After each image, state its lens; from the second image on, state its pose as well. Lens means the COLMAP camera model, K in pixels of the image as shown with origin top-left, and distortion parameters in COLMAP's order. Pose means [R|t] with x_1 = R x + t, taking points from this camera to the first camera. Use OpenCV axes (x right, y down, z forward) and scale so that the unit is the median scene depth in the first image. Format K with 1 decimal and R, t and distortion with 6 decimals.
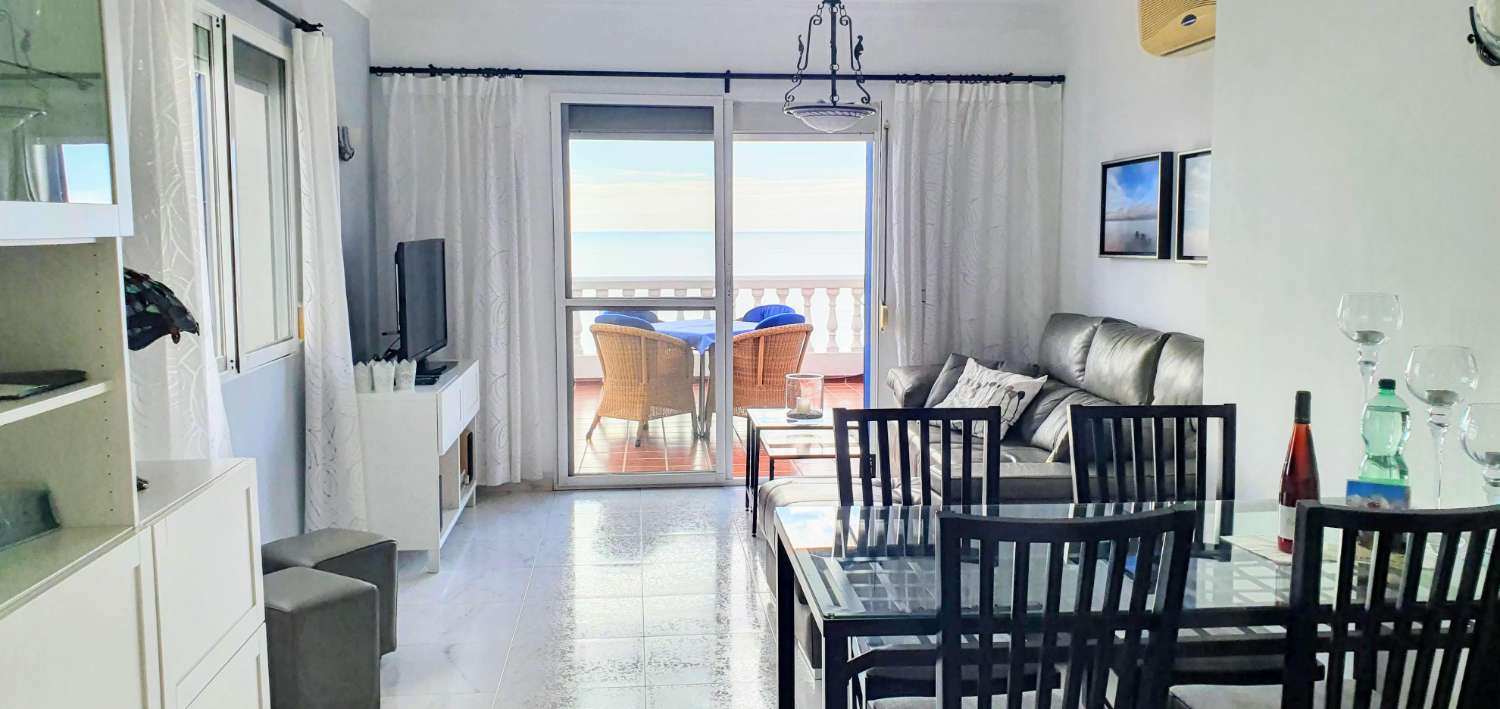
lens RADIAL K [[1111.5, 0, 753.7], [0, 1111.5, 334.9], [0, 0, 1]] dist [0.186223, -0.186647]
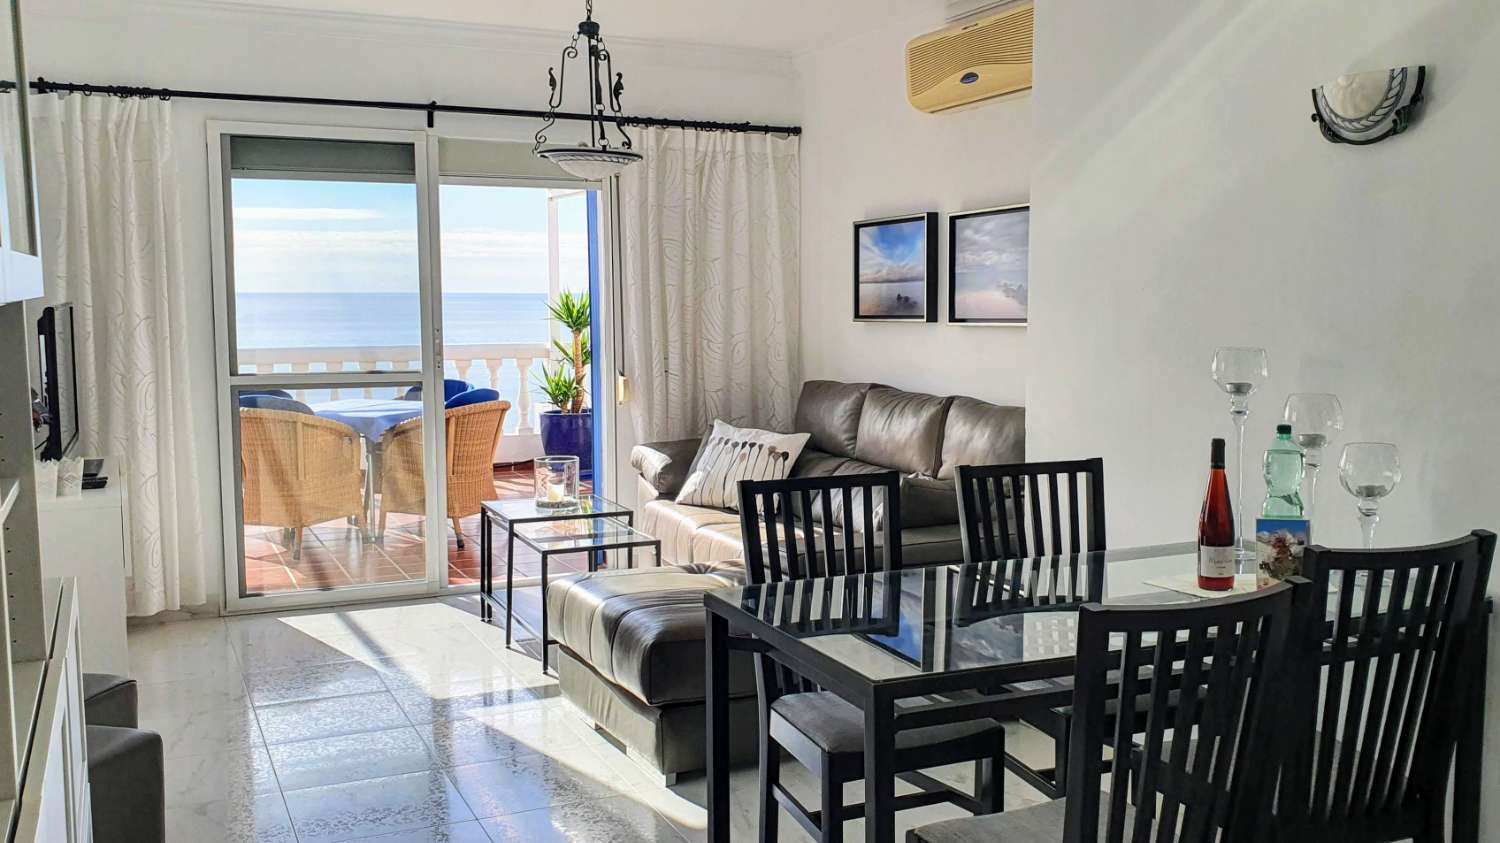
lens RADIAL K [[1292.4, 0, 750.0], [0, 1292.4, 421.5], [0, 0, 1]] dist [0.108586, -0.130555]
pose [[0.948692, -0.033070, 0.314468, -0.117242], [0.031384, 0.999453, 0.010423, 0.002155], [-0.314641, -0.000019, 0.949211, -0.009306]]
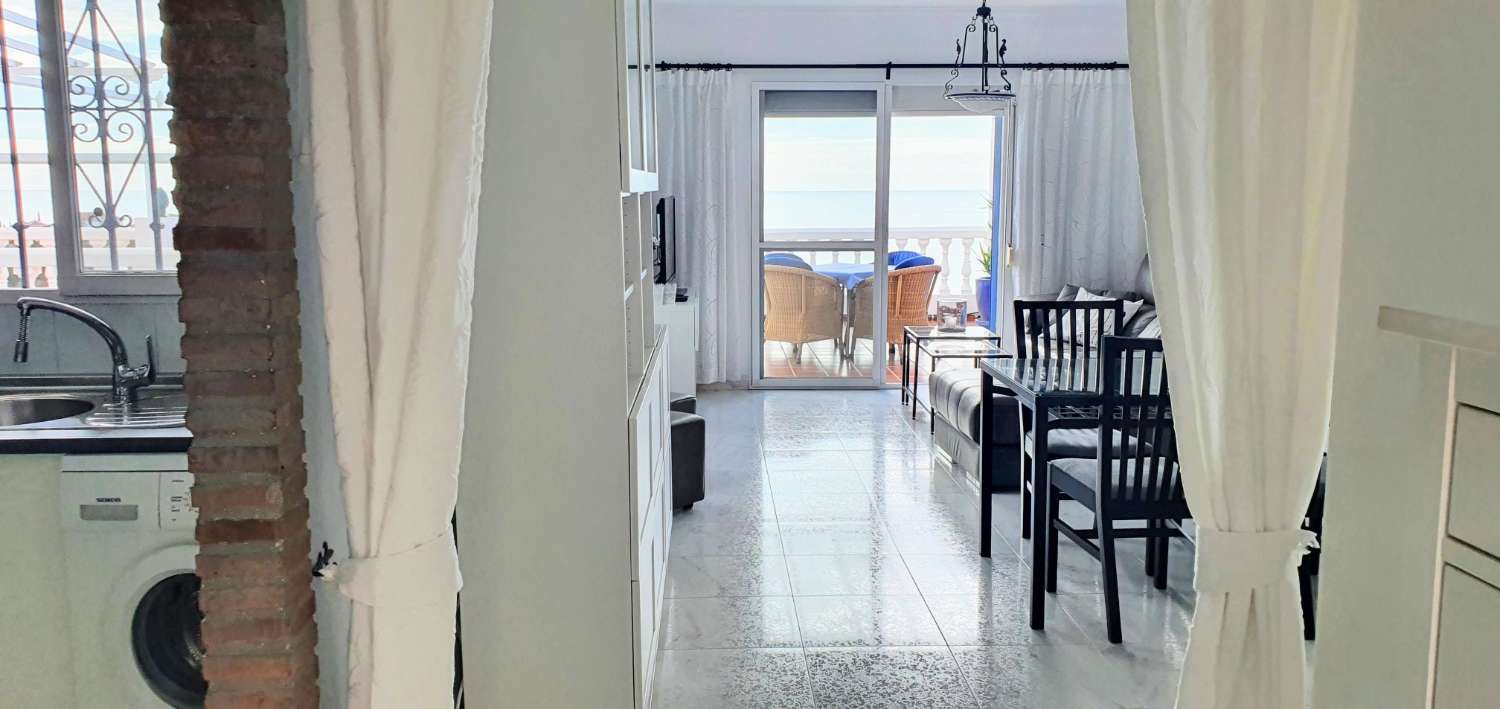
lens RADIAL K [[1062.2, 0, 775.8], [0, 1062.2, 324.3], [0, 0, 1]] dist [0.086390, -0.001586]
pose [[0.998272, 0.007488, -0.058276, -0.080793], [-0.005546, 0.999426, 0.033411, 0.023155], [0.058493, -0.033030, 0.997741, -0.234527]]
